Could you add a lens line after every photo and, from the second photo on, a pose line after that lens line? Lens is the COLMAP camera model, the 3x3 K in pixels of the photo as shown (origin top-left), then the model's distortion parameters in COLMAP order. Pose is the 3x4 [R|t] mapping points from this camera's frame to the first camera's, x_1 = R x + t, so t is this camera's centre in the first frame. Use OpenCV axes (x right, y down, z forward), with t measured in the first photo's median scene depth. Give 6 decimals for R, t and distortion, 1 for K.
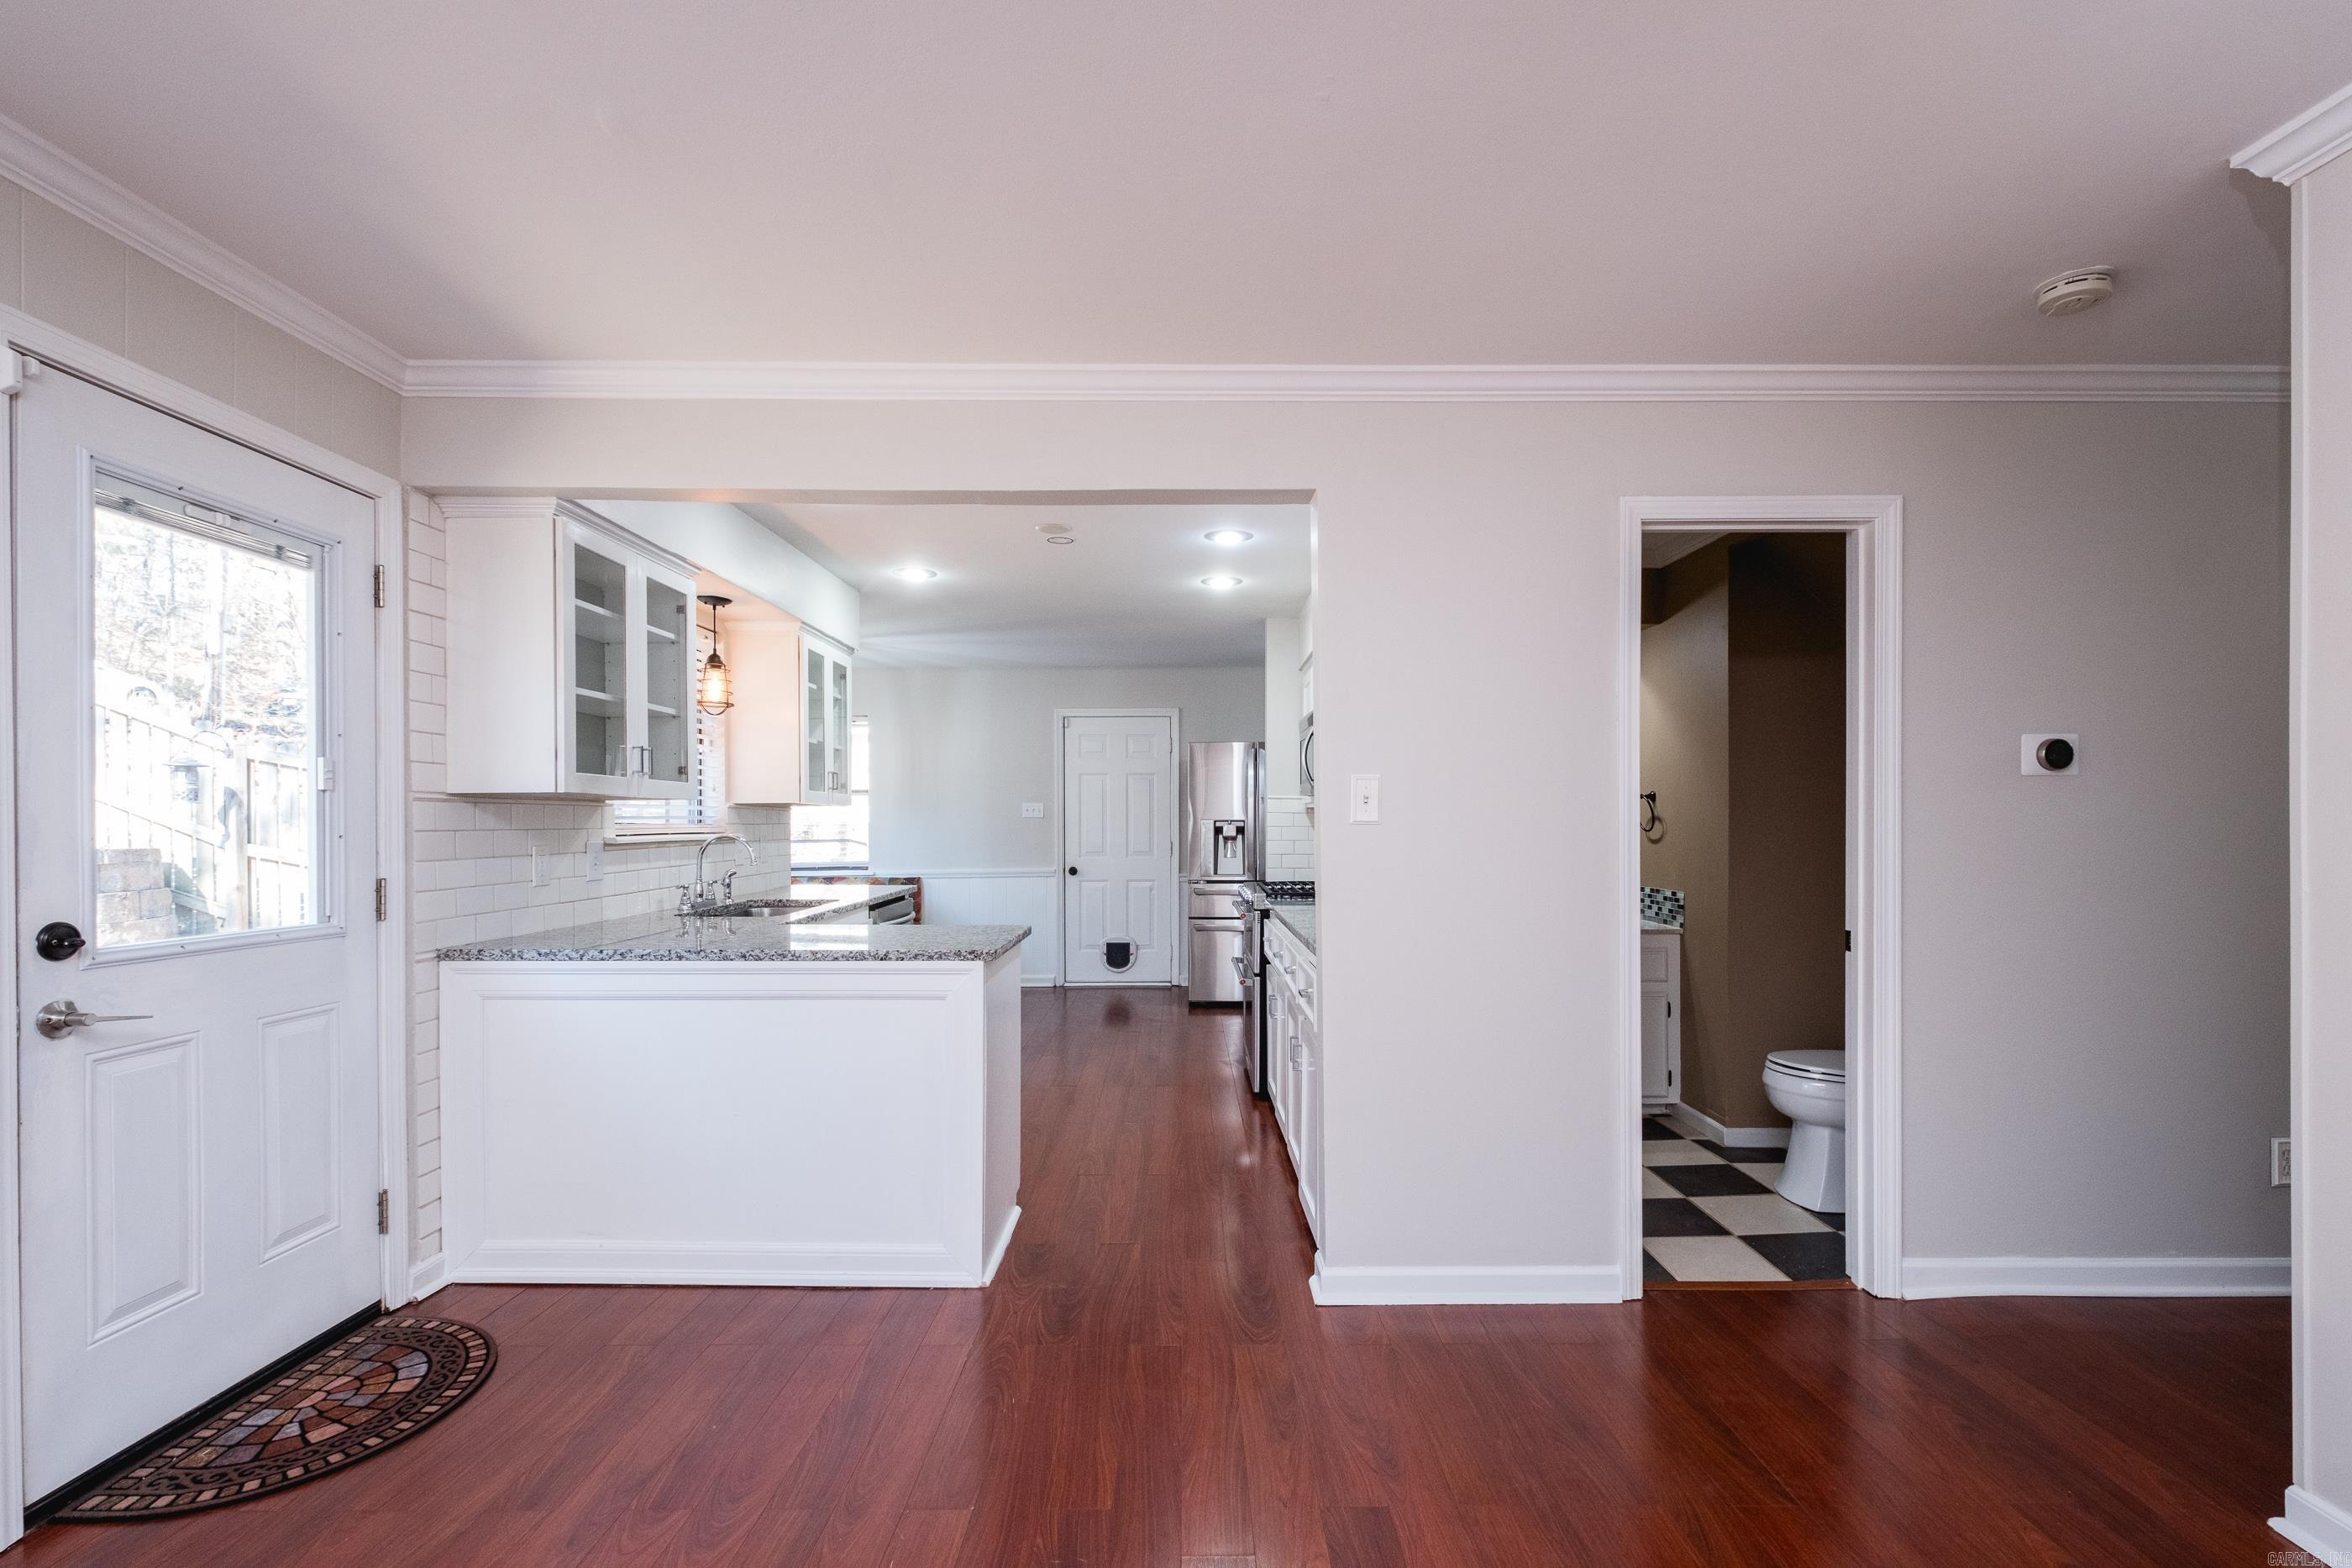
lens RADIAL K [[1015.7, 0, 1183.3], [0, 1015.7, 829.1], [0, 0, 1]] dist [0.000941, -0.000089]
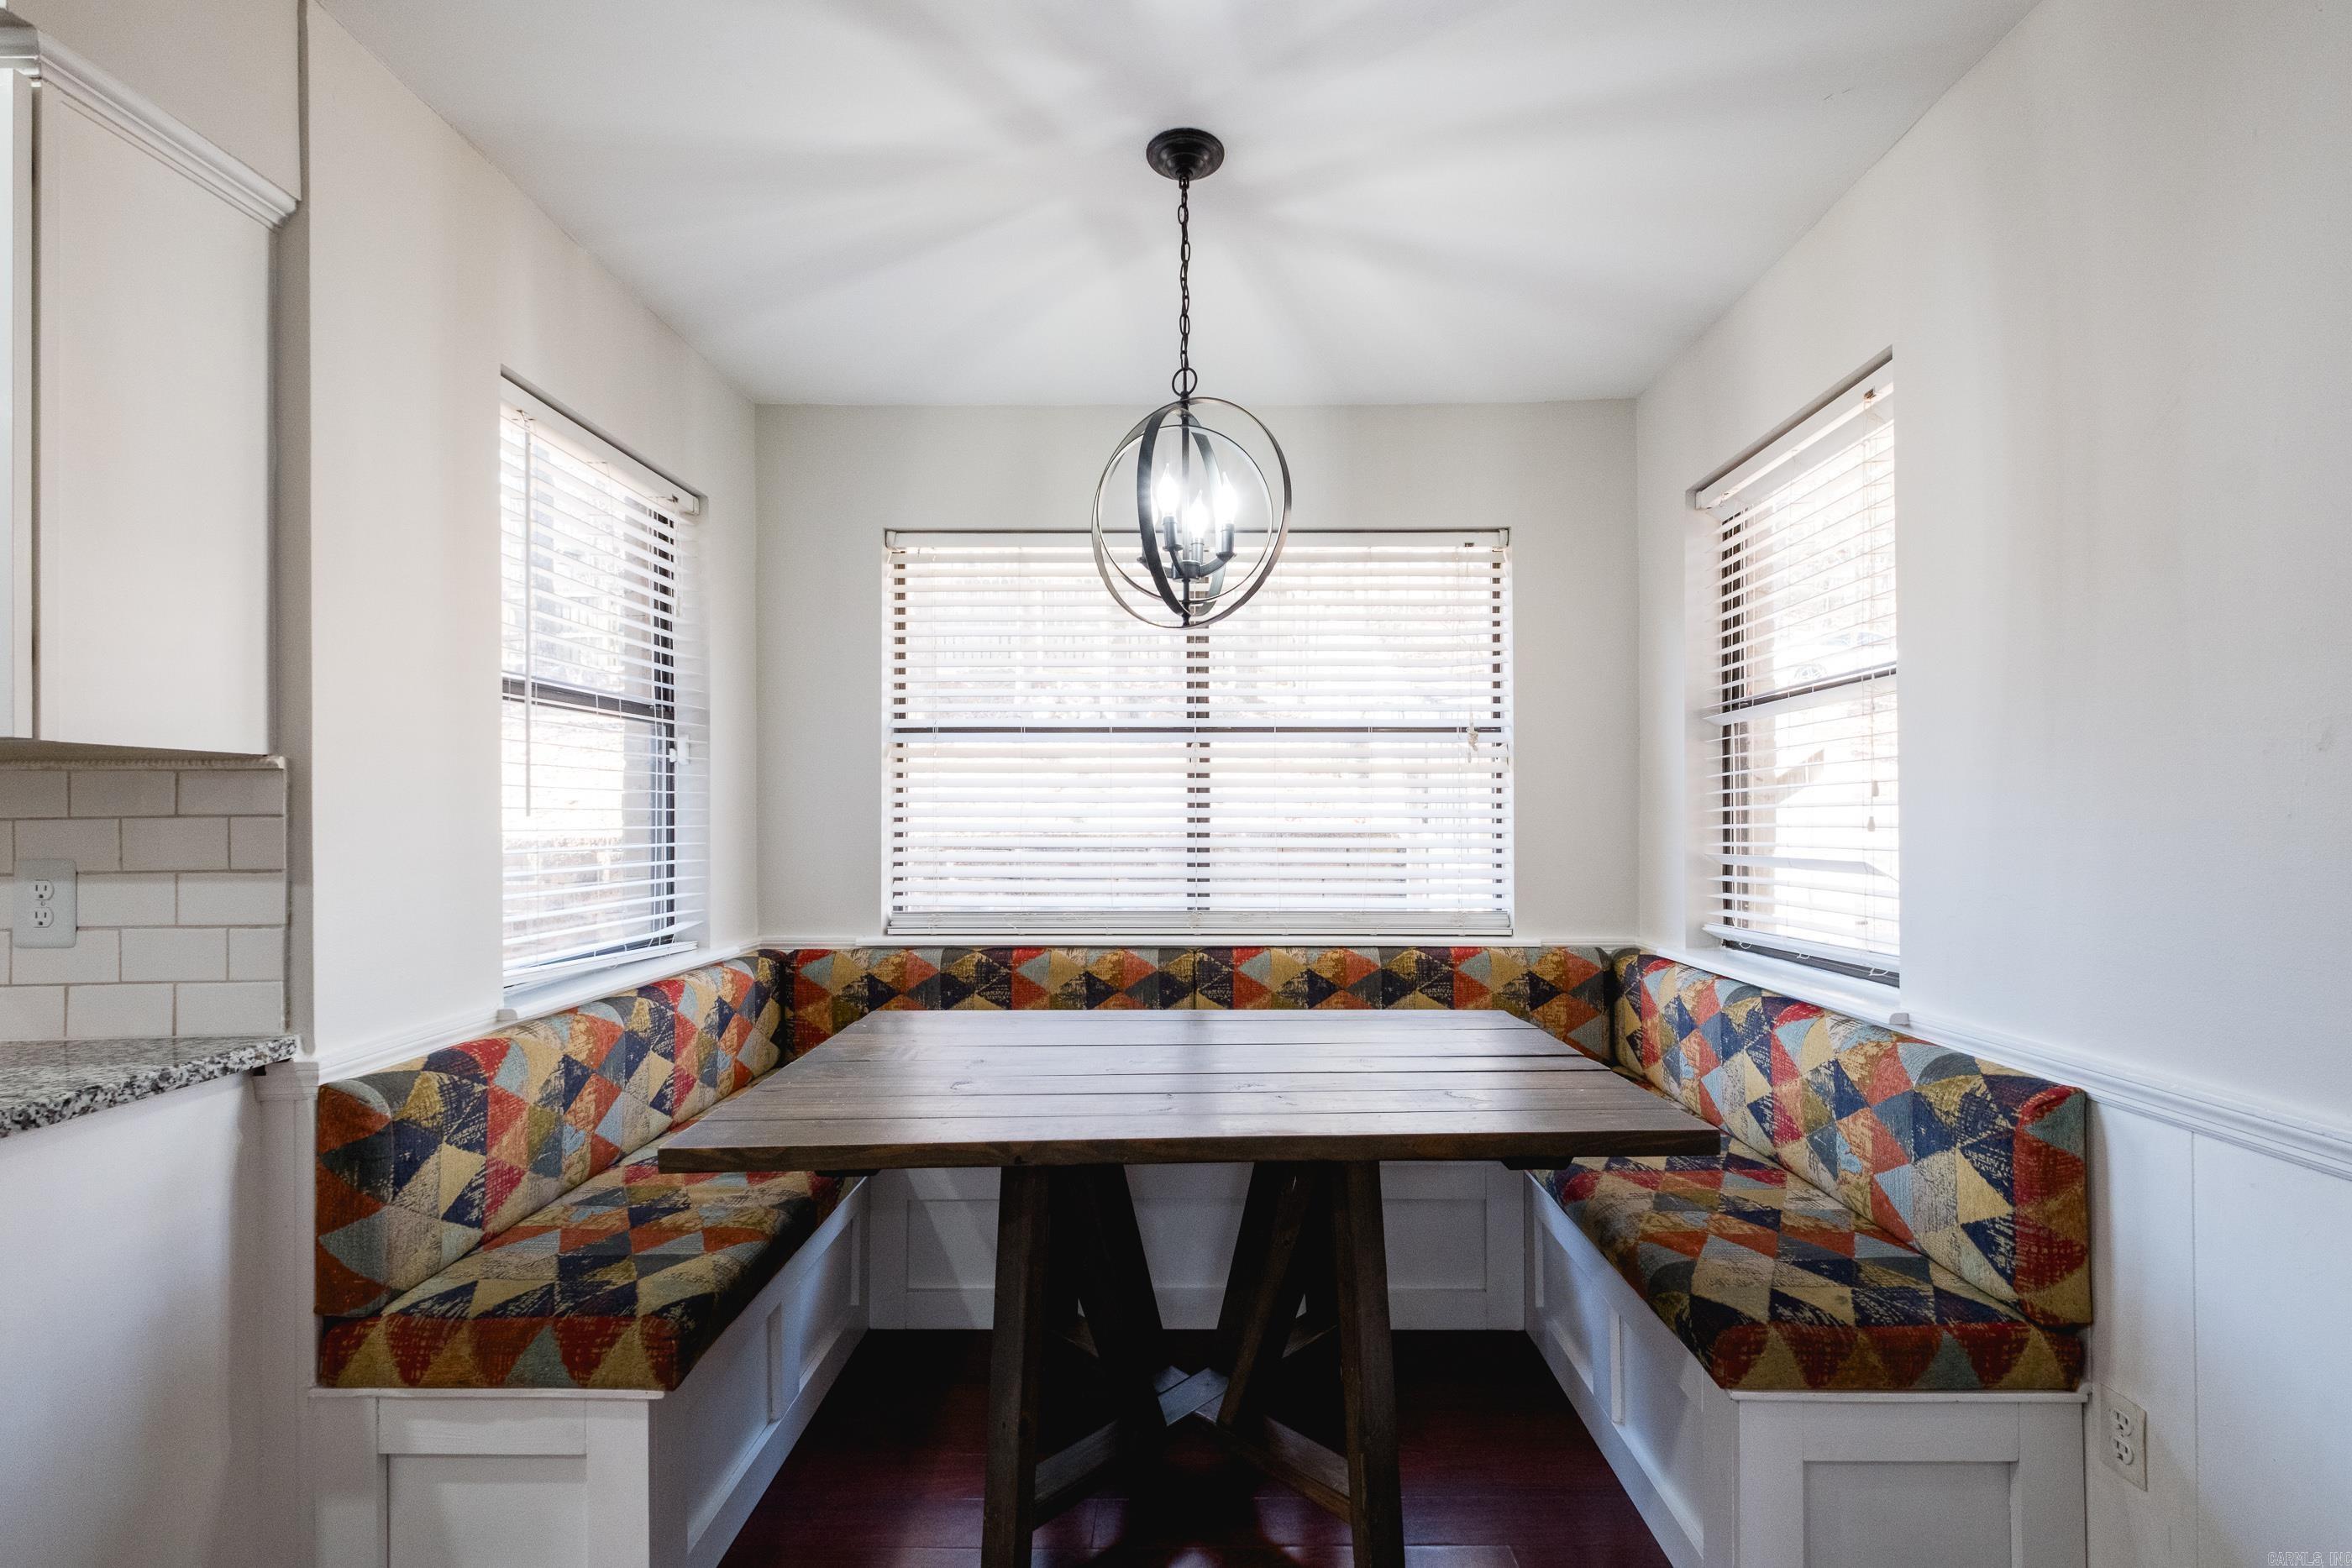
lens RADIAL K [[1030.6, 0, 1207.0], [0, 1030.6, 796.3], [0, 0, 1]] dist [0.000160, -0.000070]
pose [[-0.013149, -0.006643, -0.999891, -0.114493], [0.001907, 0.999976, -0.006669, -0.009164], [0.999912, -0.001995, -0.013137, 1.401899]]
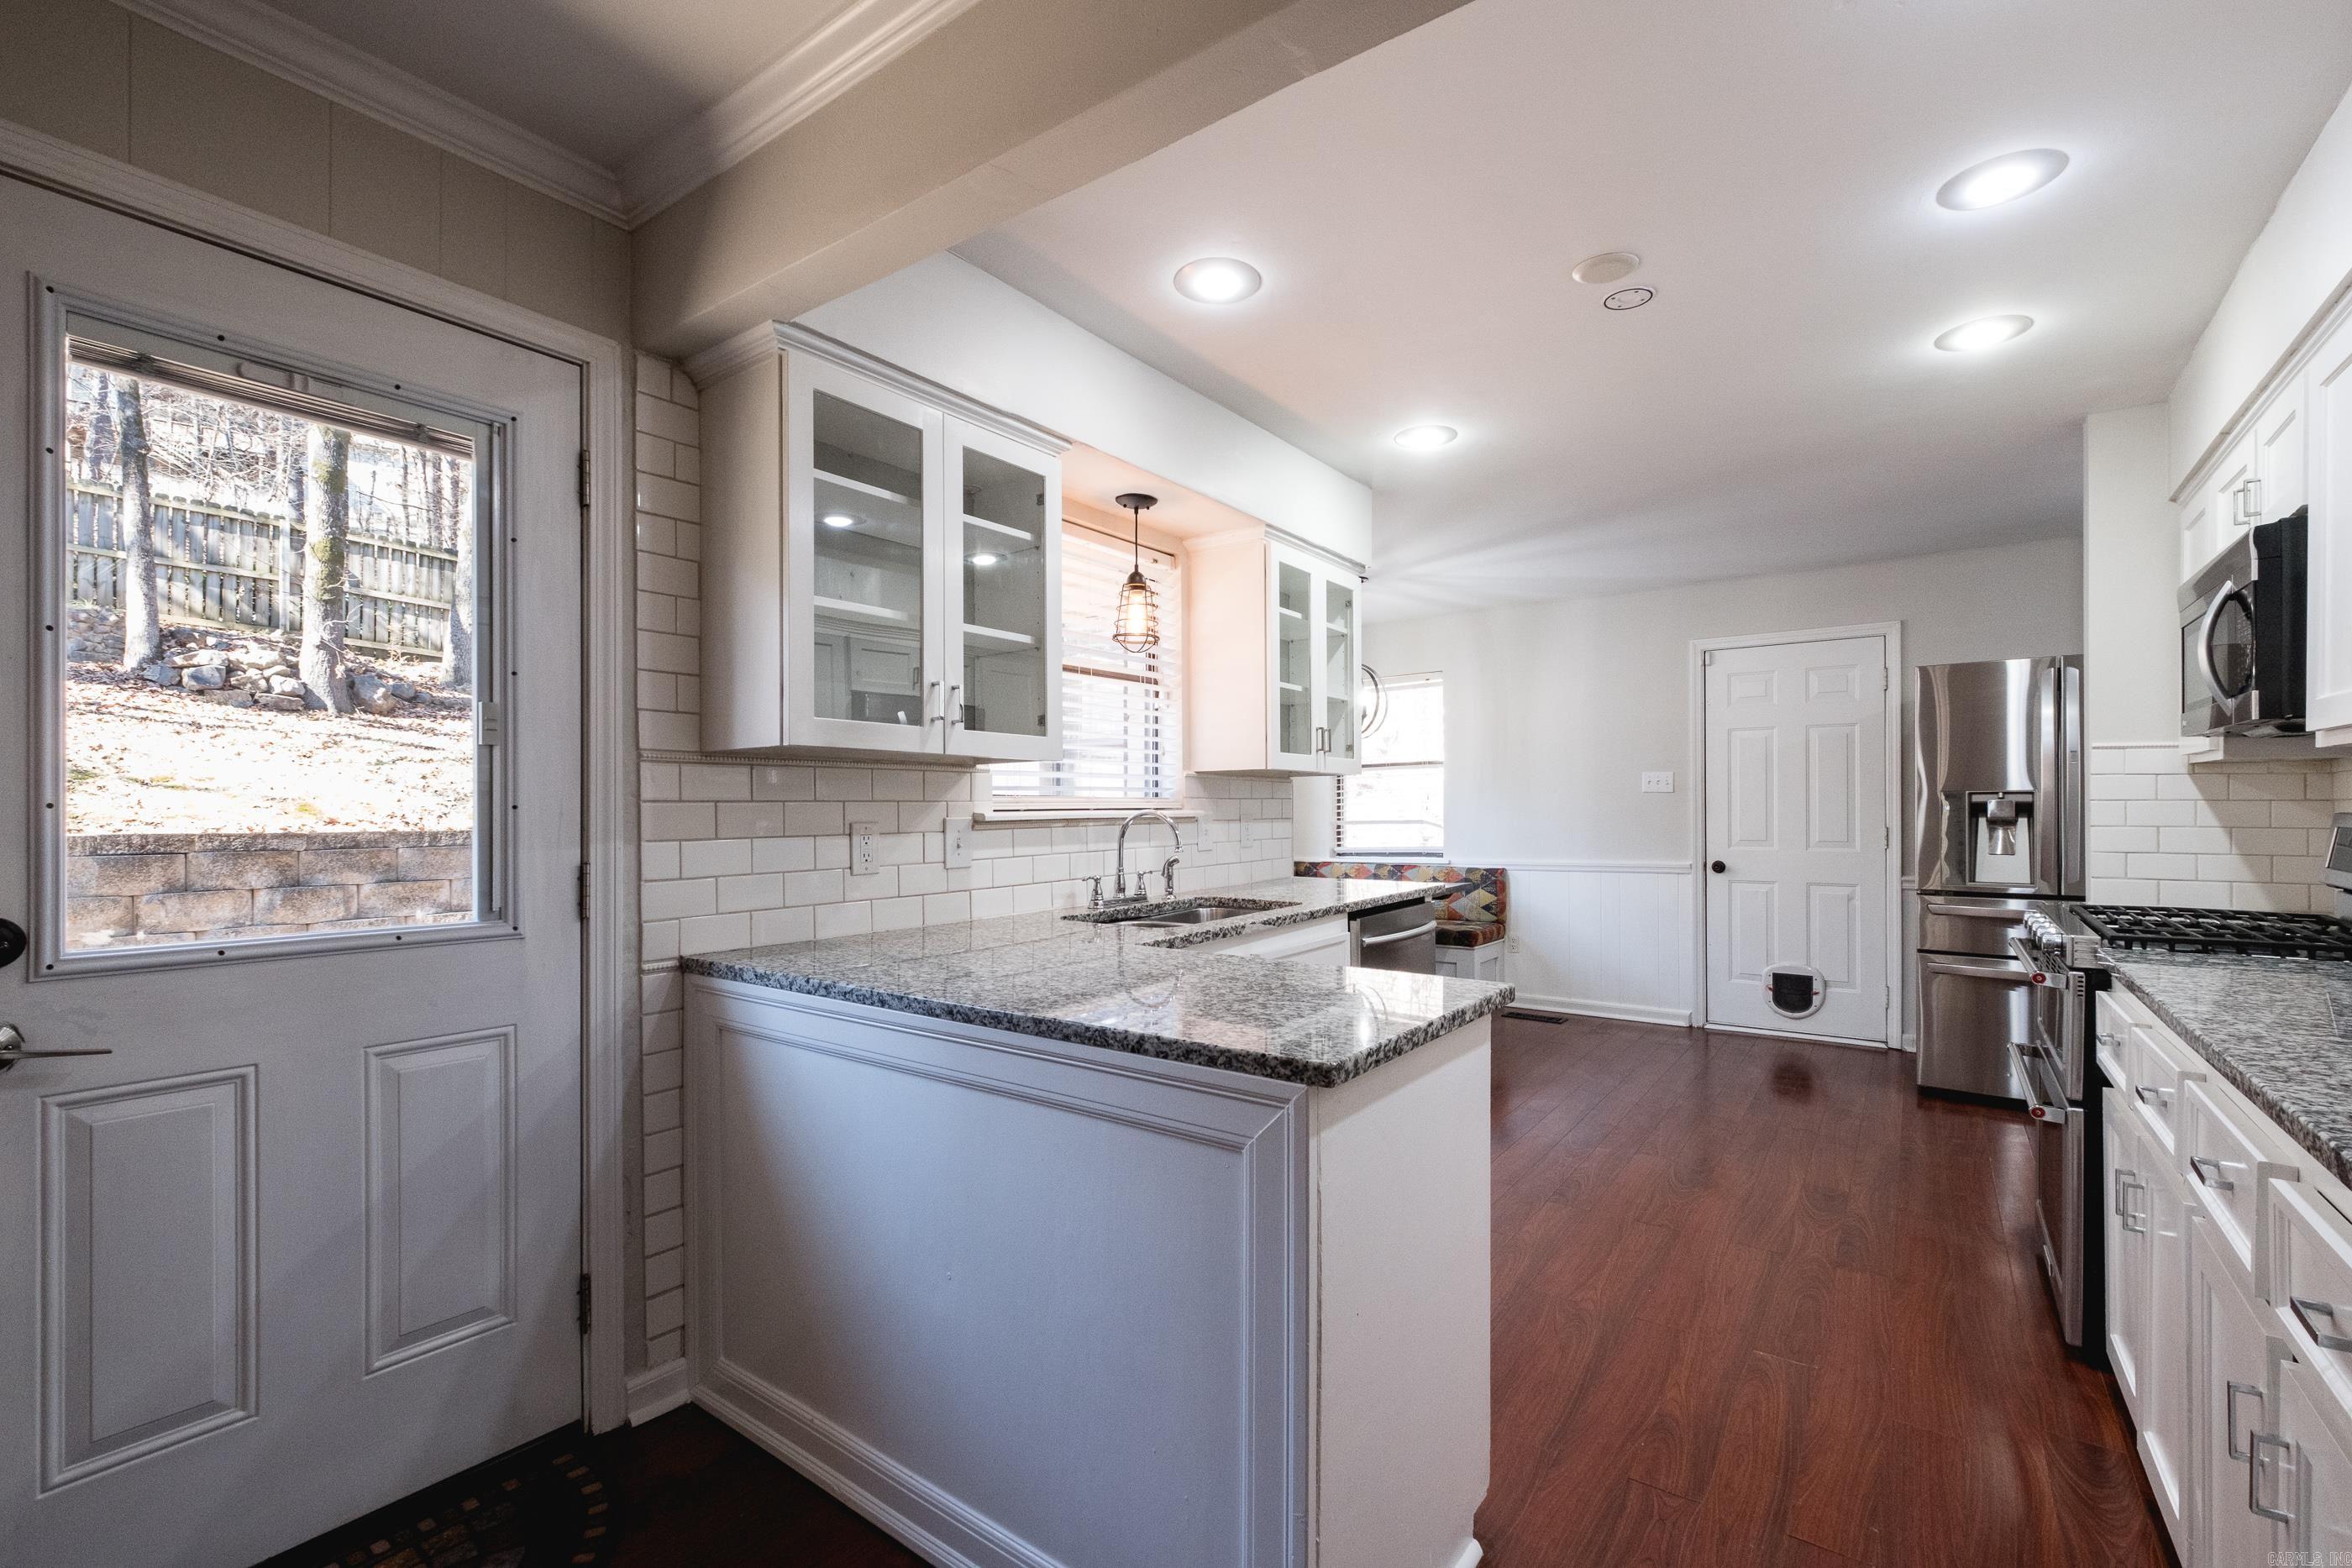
lens RADIAL K [[997.8, 0, 1212.0], [0, 997.8, 807.9], [0, 0, 1]] dist [0.002942, -0.000051]
pose [[0.813073, -0.001134, -0.582160, 0.016016], [-0.001354, 0.999992, -0.003839, 0.005655], [0.582160, 0.003910, 0.813065, 0.383138]]
